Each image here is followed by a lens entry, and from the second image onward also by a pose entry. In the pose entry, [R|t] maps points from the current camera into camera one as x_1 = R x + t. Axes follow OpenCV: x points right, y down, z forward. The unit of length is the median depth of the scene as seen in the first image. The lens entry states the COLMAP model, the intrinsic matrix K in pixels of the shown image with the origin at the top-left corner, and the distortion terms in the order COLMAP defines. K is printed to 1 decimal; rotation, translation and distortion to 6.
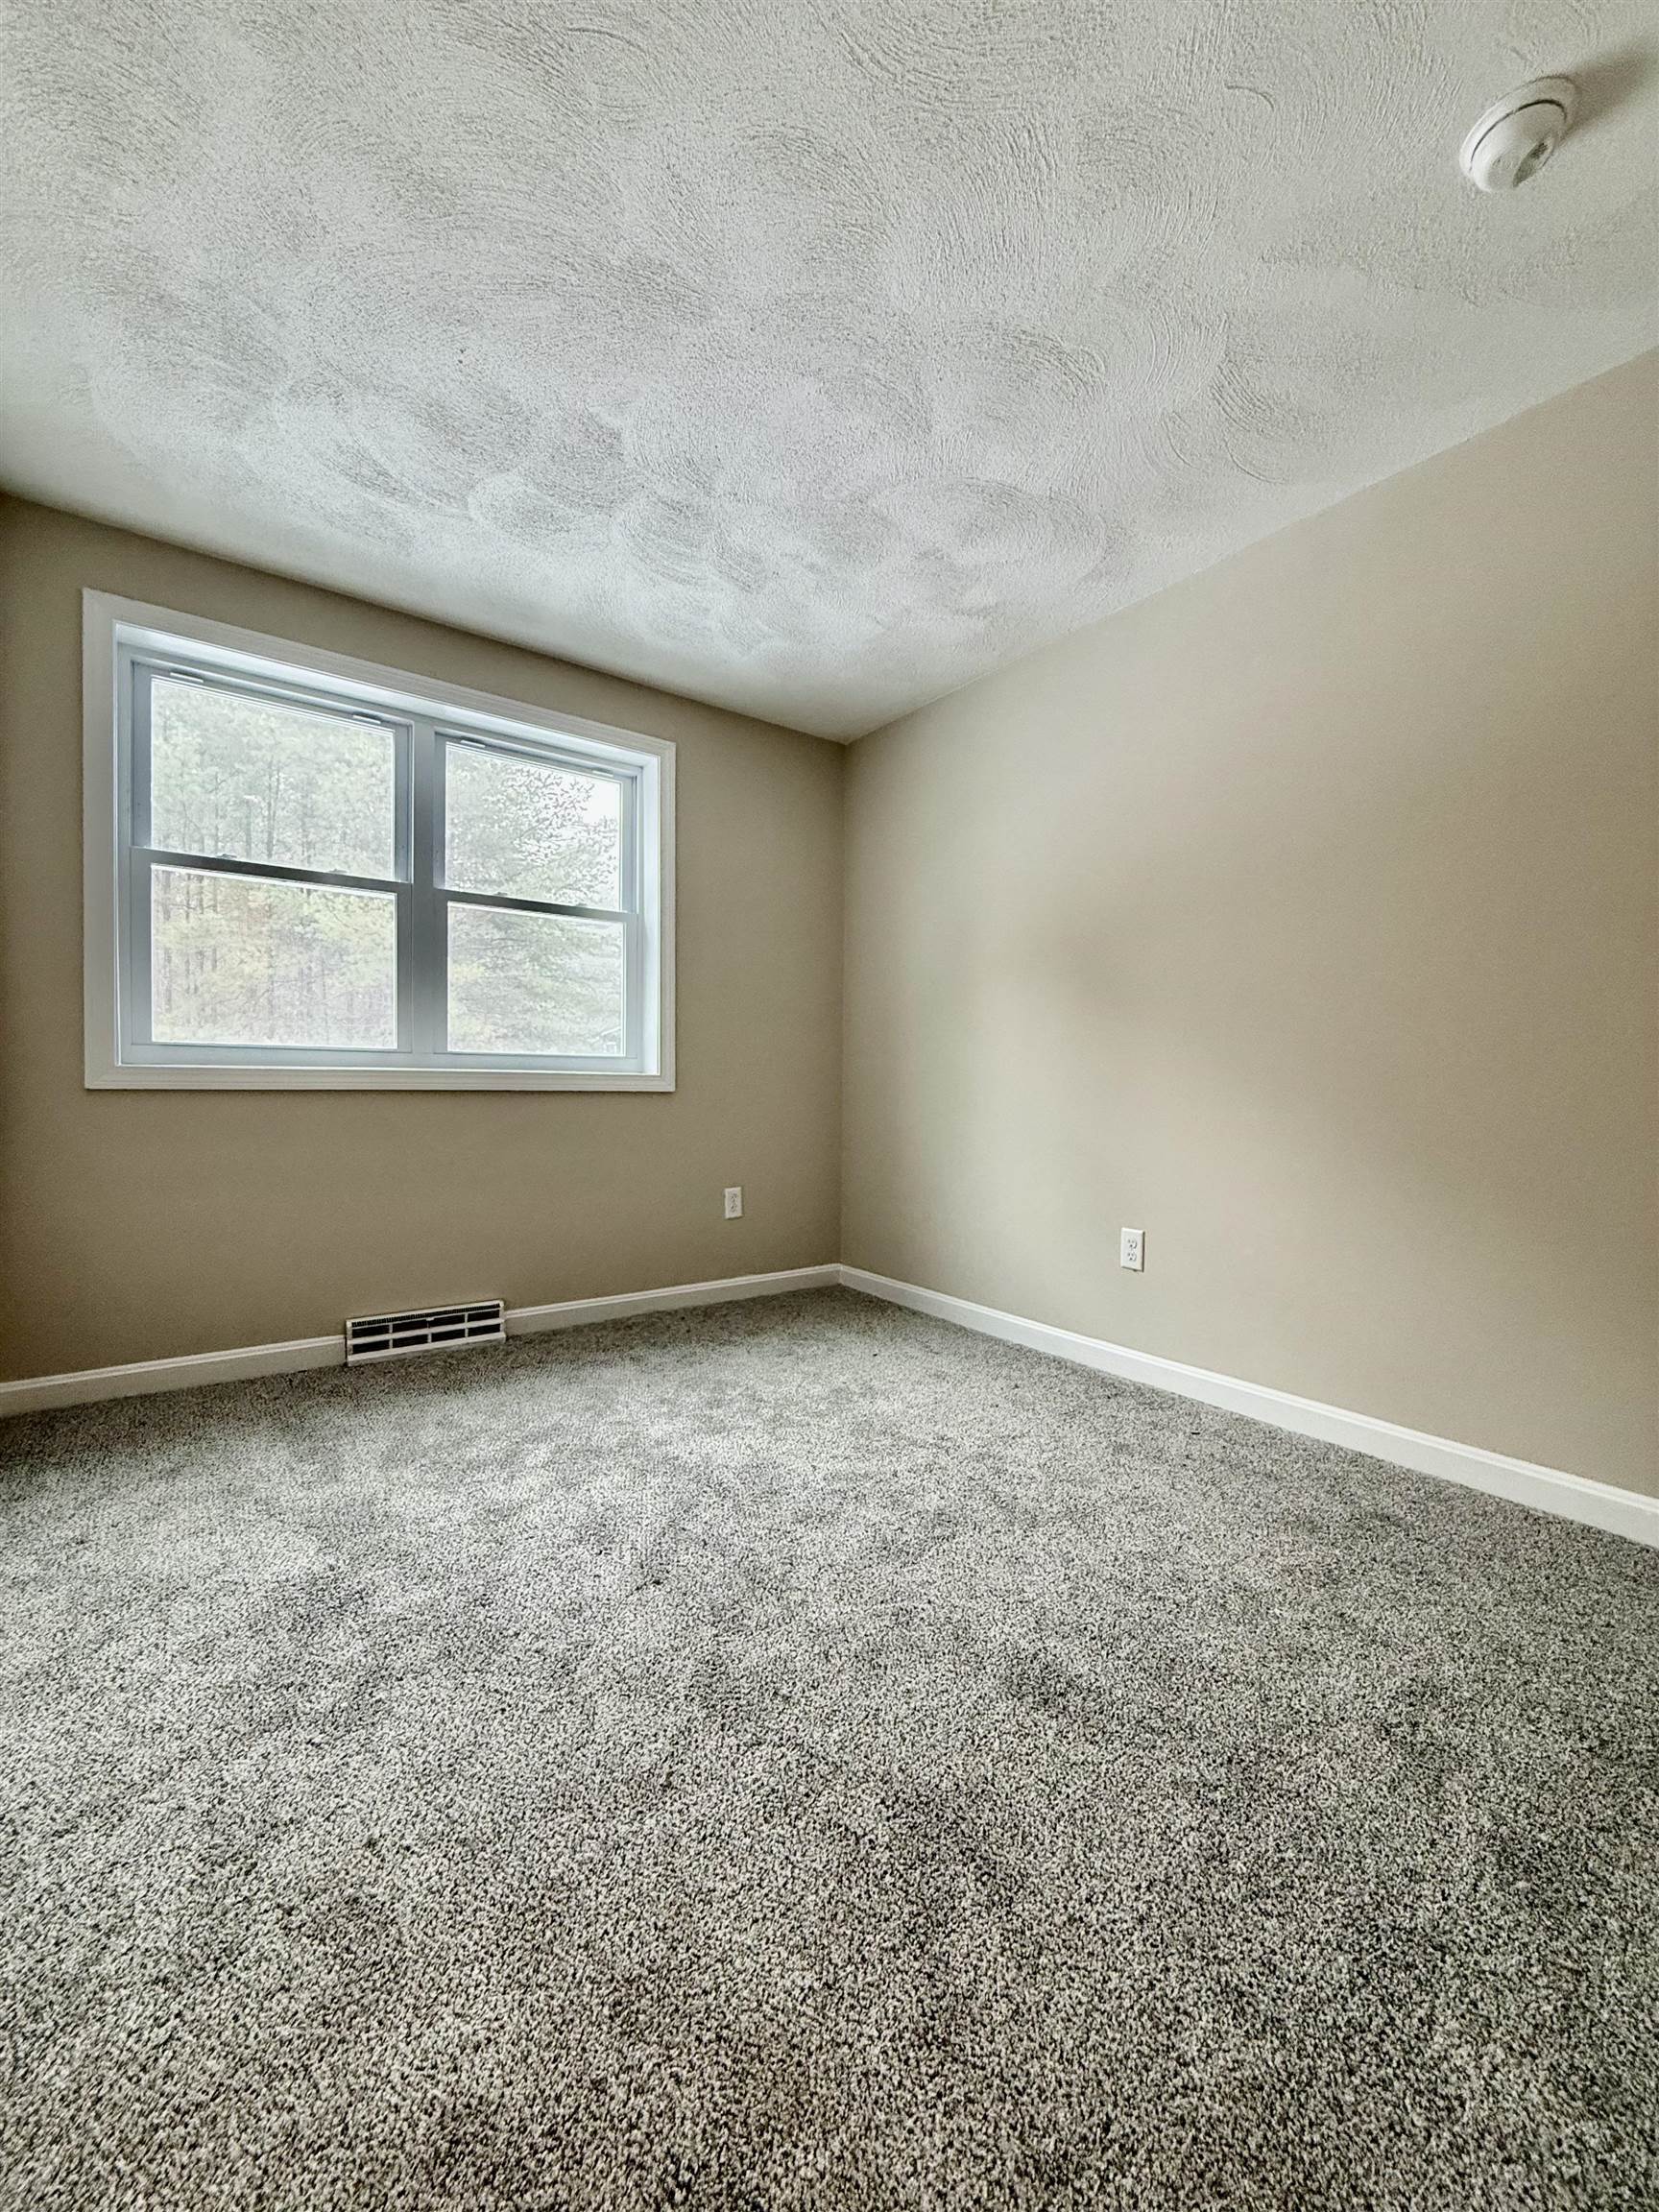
lens RADIAL K [[878.1, 0, 829.5], [0, 878.1, 1106.0], [0, 0, 1]] dist [-0.000614, -0.000050]
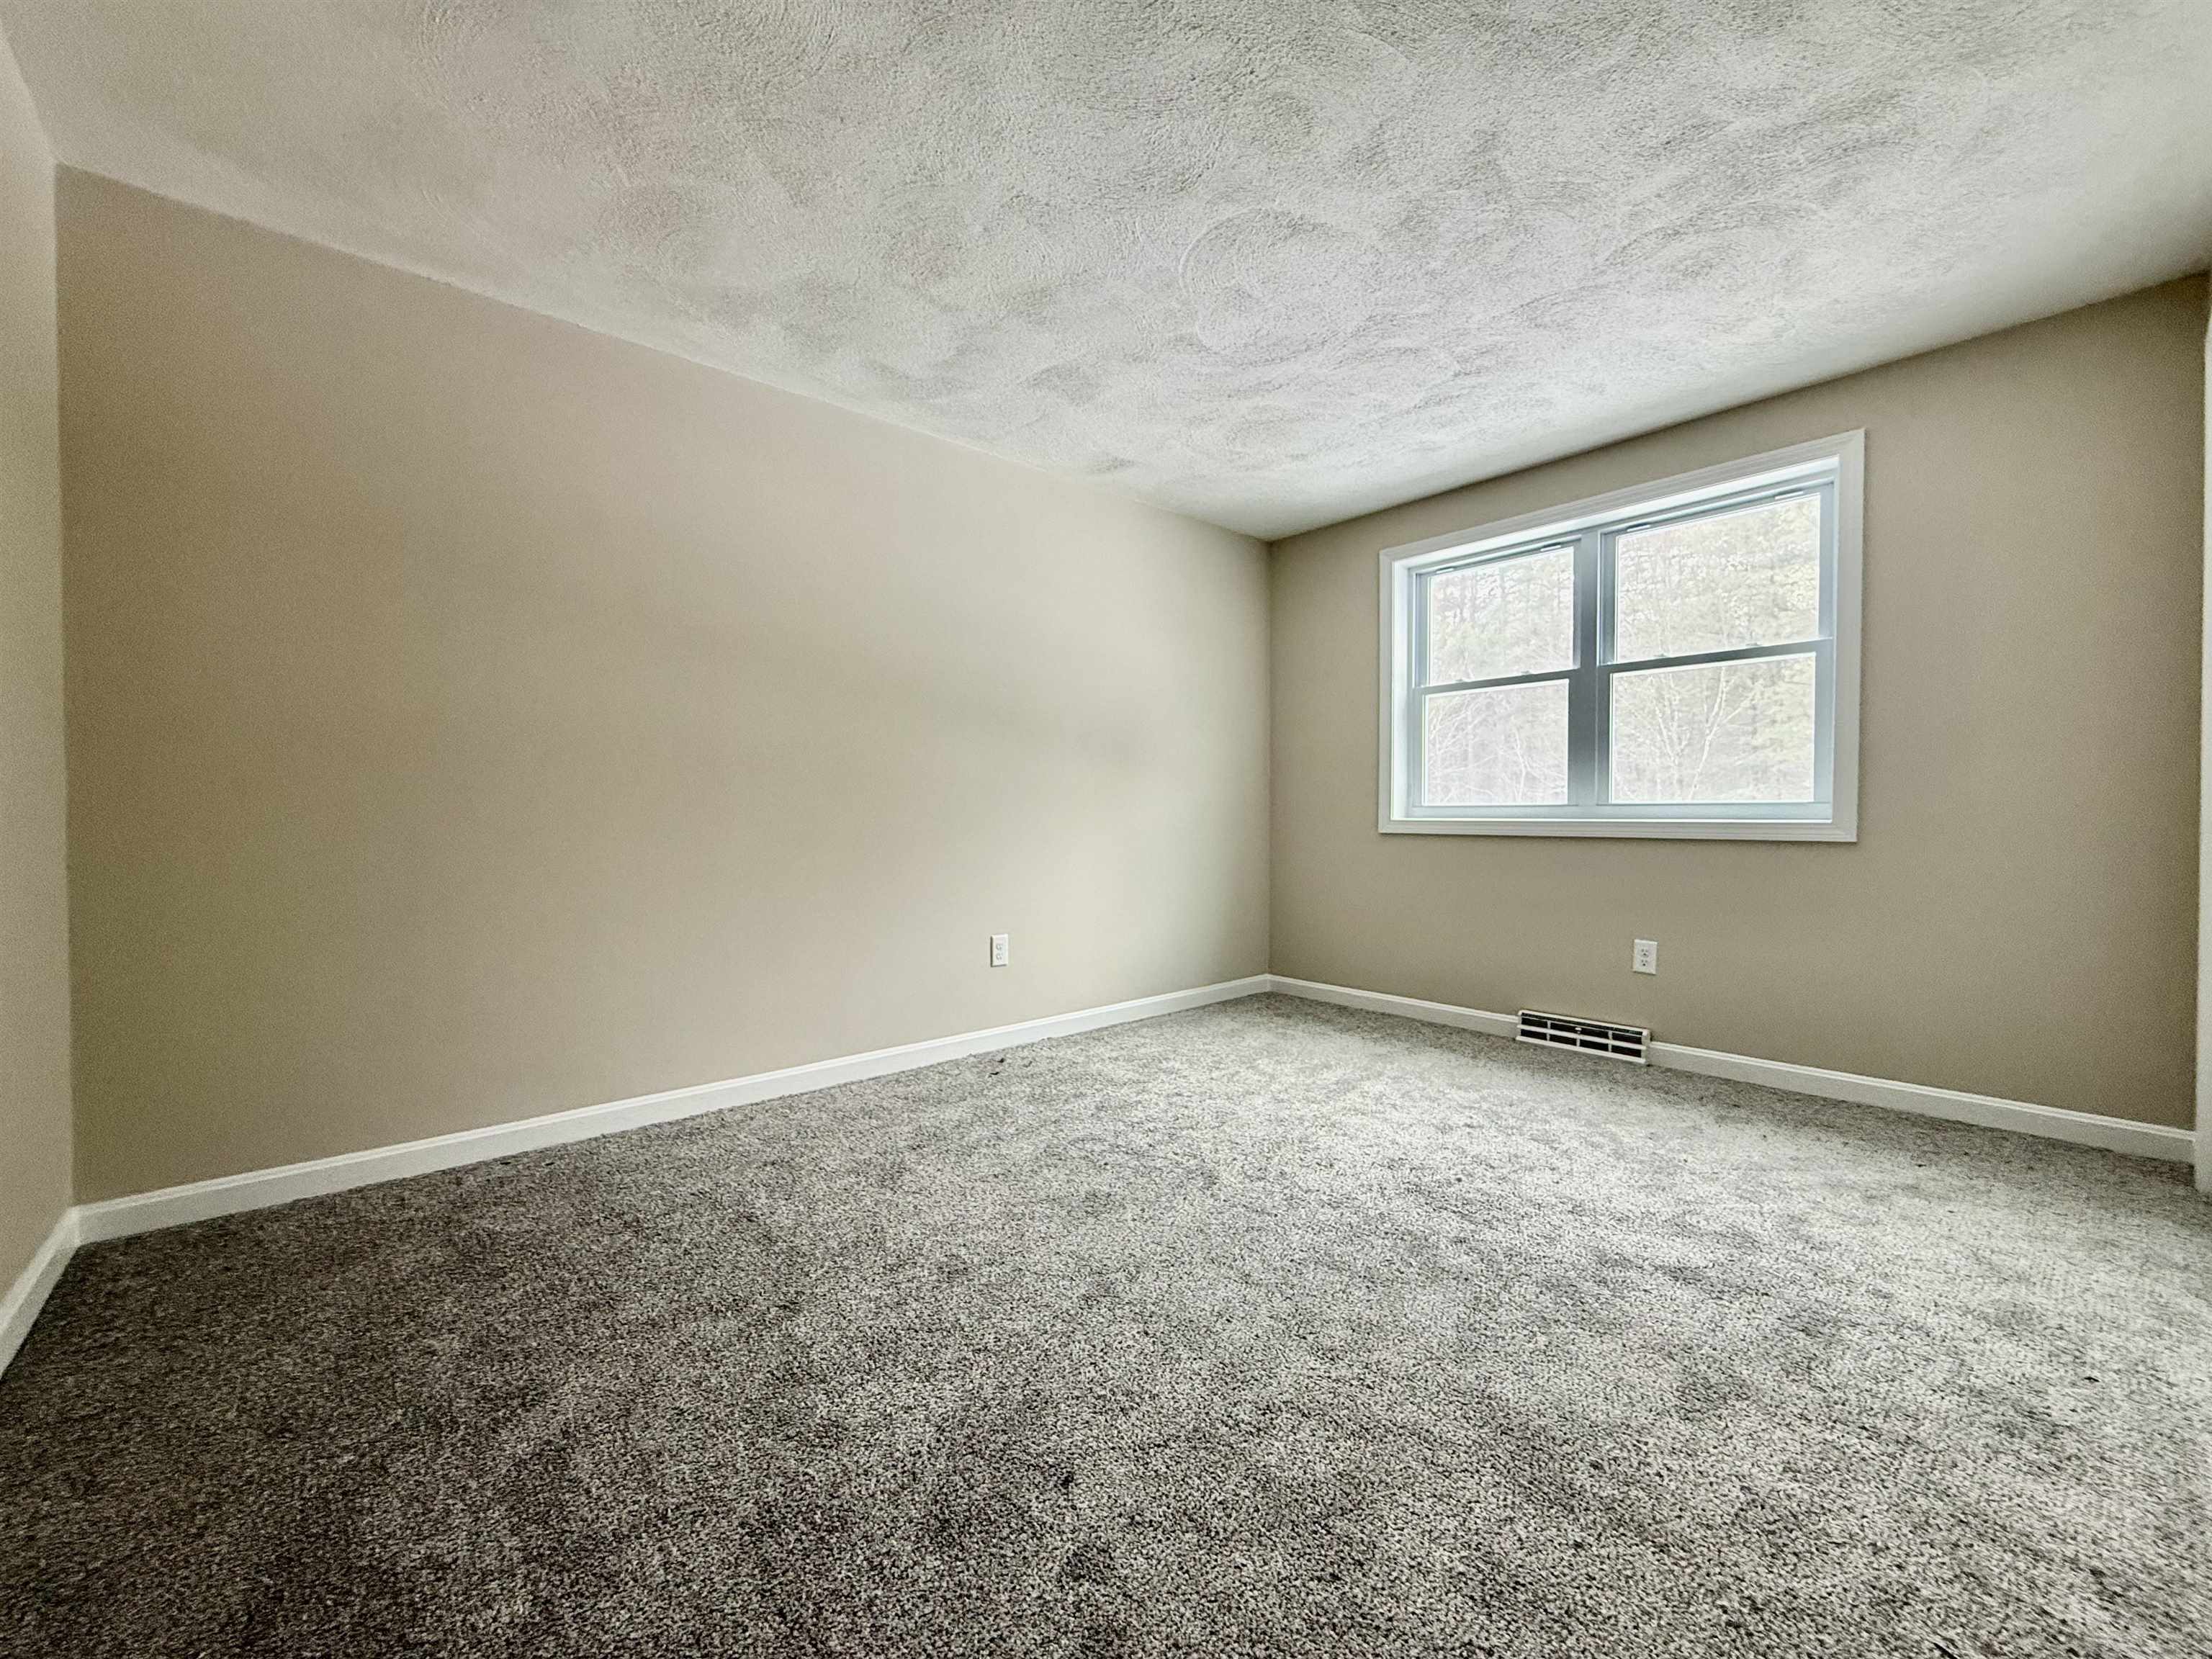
lens RADIAL K [[878.1, 0, 1101.1], [0, 878.1, 827.6], [0, 0, 1]] dist [-0.000614, -0.000050]
pose [[0.083305, 0.007124, -0.996499, 0.687162], [-0.014991, 0.999870, 0.005895, -0.028333], [0.996411, 0.014448, 0.083401, 0.238326]]
